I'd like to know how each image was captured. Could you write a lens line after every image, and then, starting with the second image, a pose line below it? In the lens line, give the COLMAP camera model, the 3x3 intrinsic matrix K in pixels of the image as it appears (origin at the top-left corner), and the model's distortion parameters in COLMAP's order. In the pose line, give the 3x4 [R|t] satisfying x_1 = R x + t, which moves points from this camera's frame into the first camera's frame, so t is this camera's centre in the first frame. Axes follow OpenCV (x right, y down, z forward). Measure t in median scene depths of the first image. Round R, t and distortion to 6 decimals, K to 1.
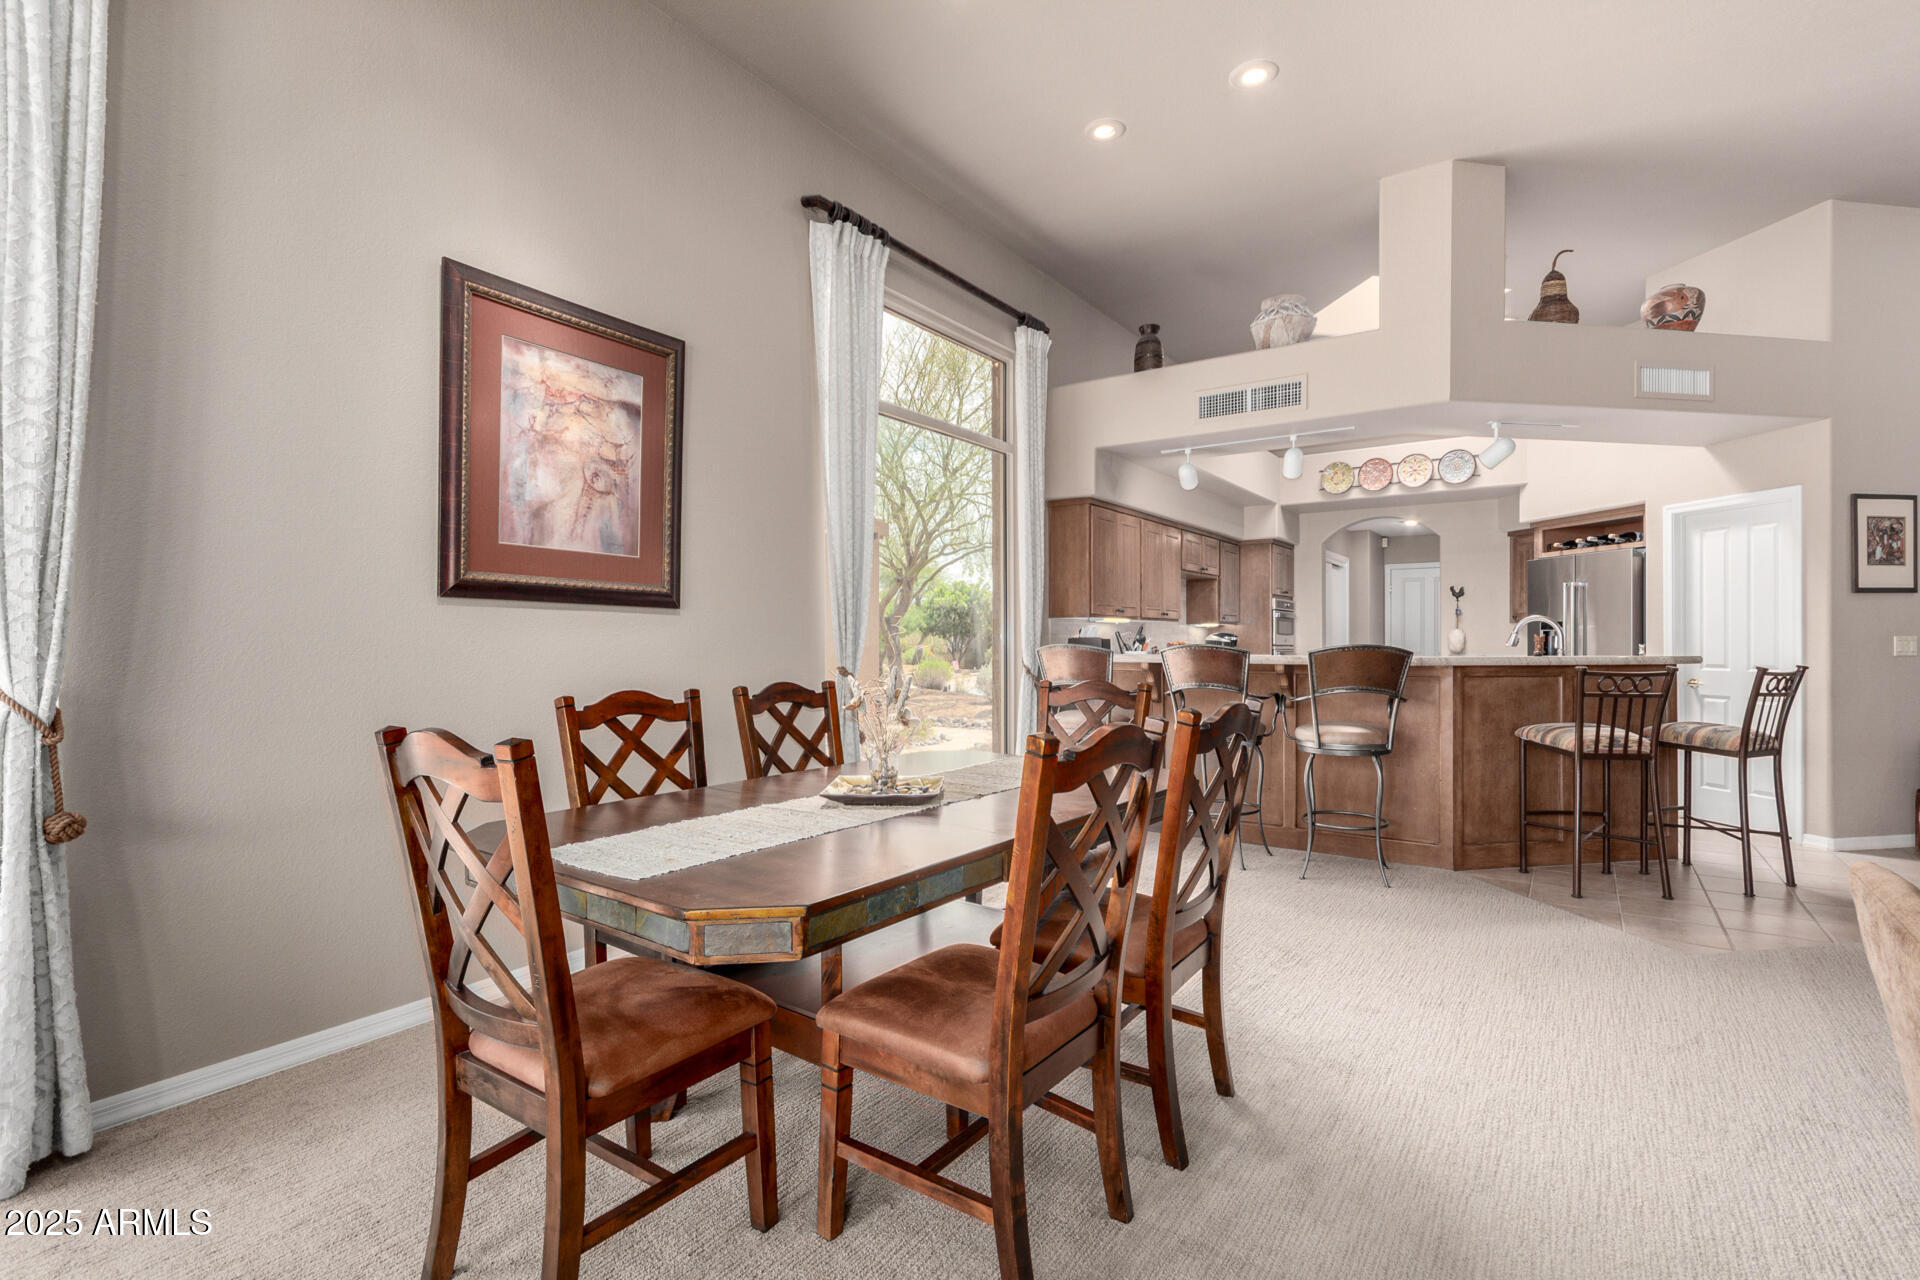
lens RADIAL K [[886.4, 0, 959.2], [0, 886.4, 636.0], [0, 0, 1]] dist [0.013204, 0.001446]
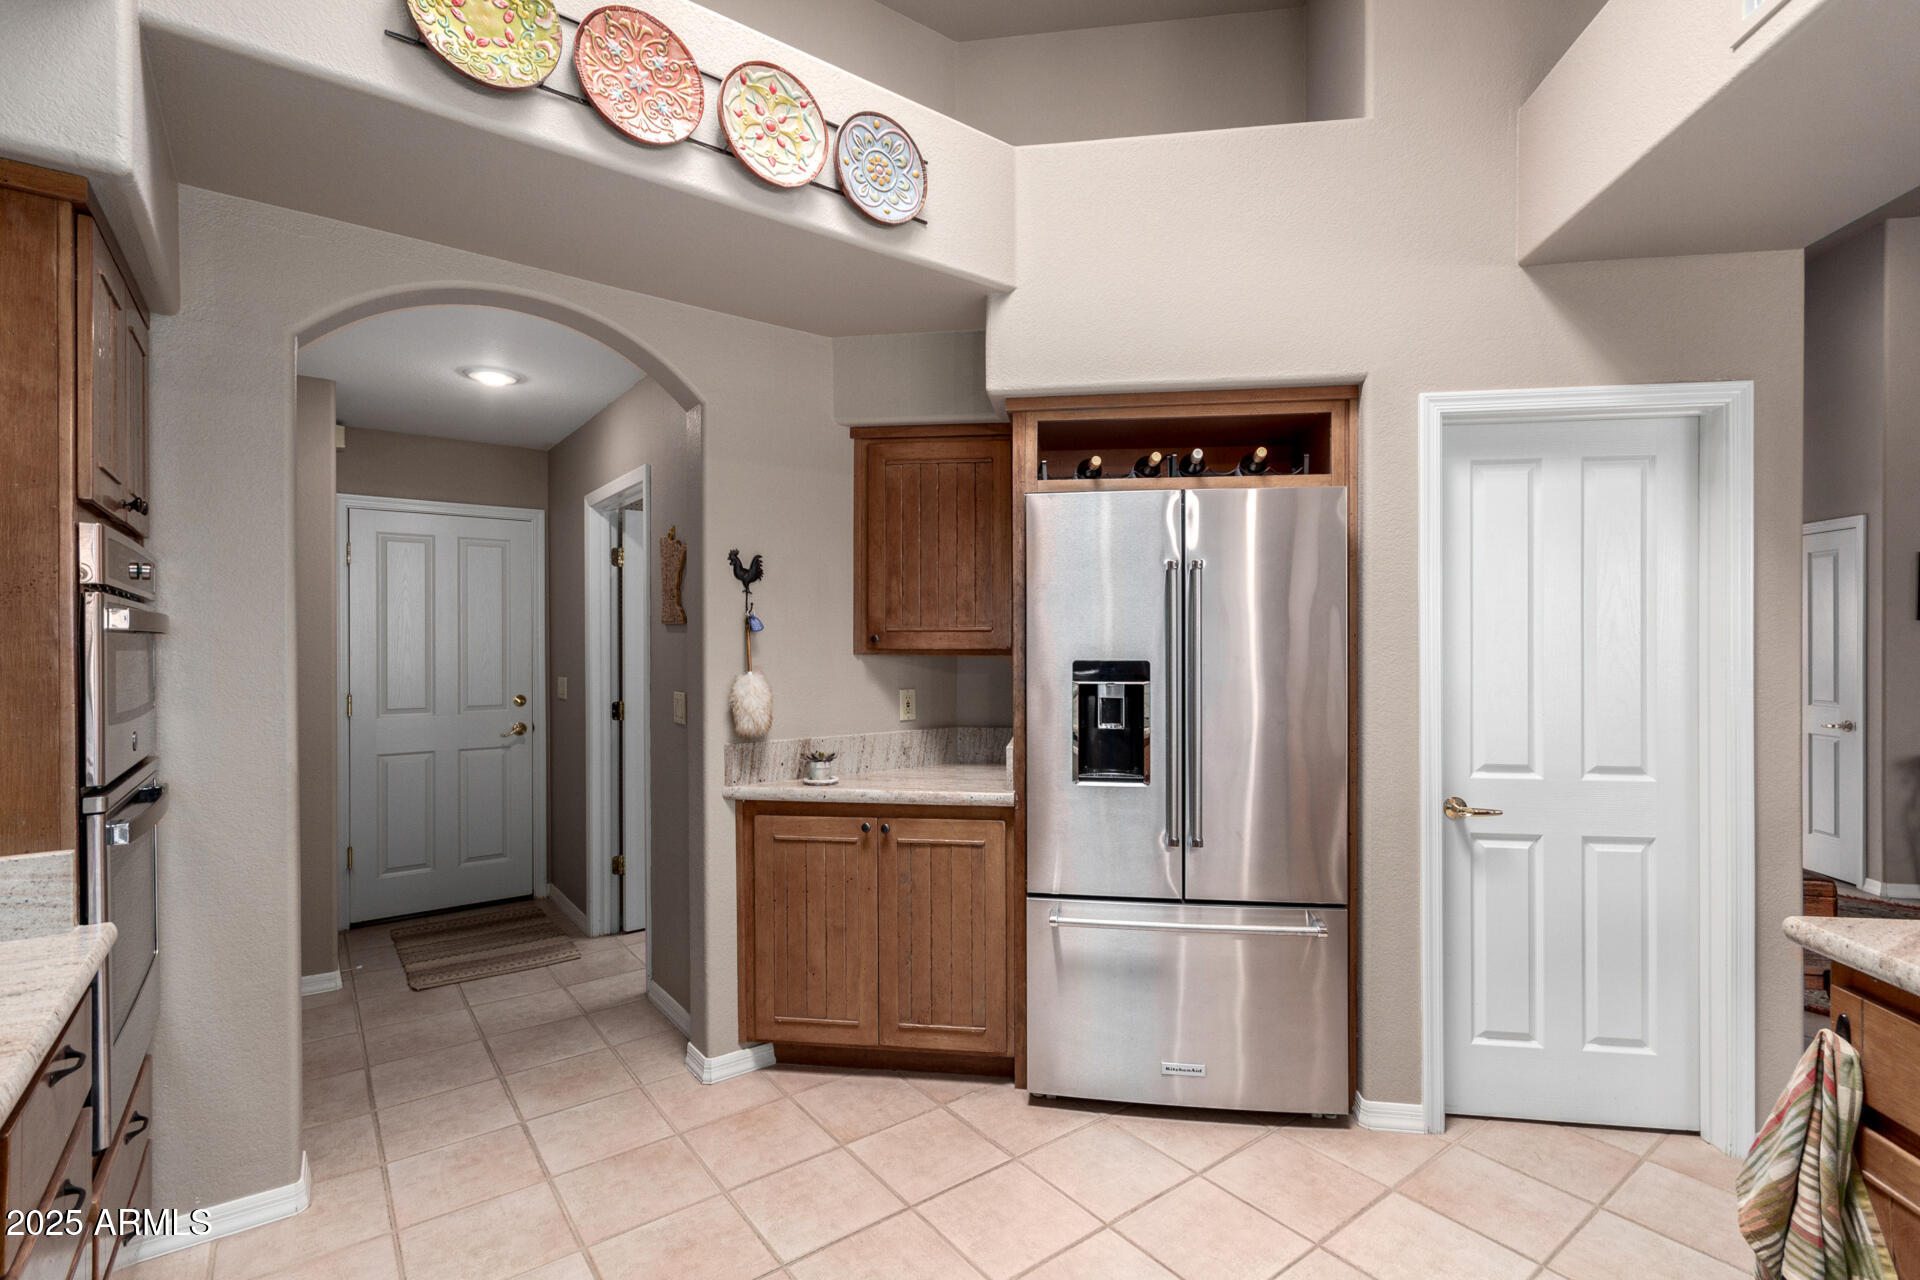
lens RADIAL K [[886.4, 0, 959.3], [0, 886.4, 646.1], [0, 0, 1]] dist [0.013204, 0.001446]
pose [[0.300271, 0.002332, 0.953851, 0.269014], [-0.004853, 0.999988, -0.000917, -0.019678], [-0.953842, -0.004354, 0.300279, 0.892340]]
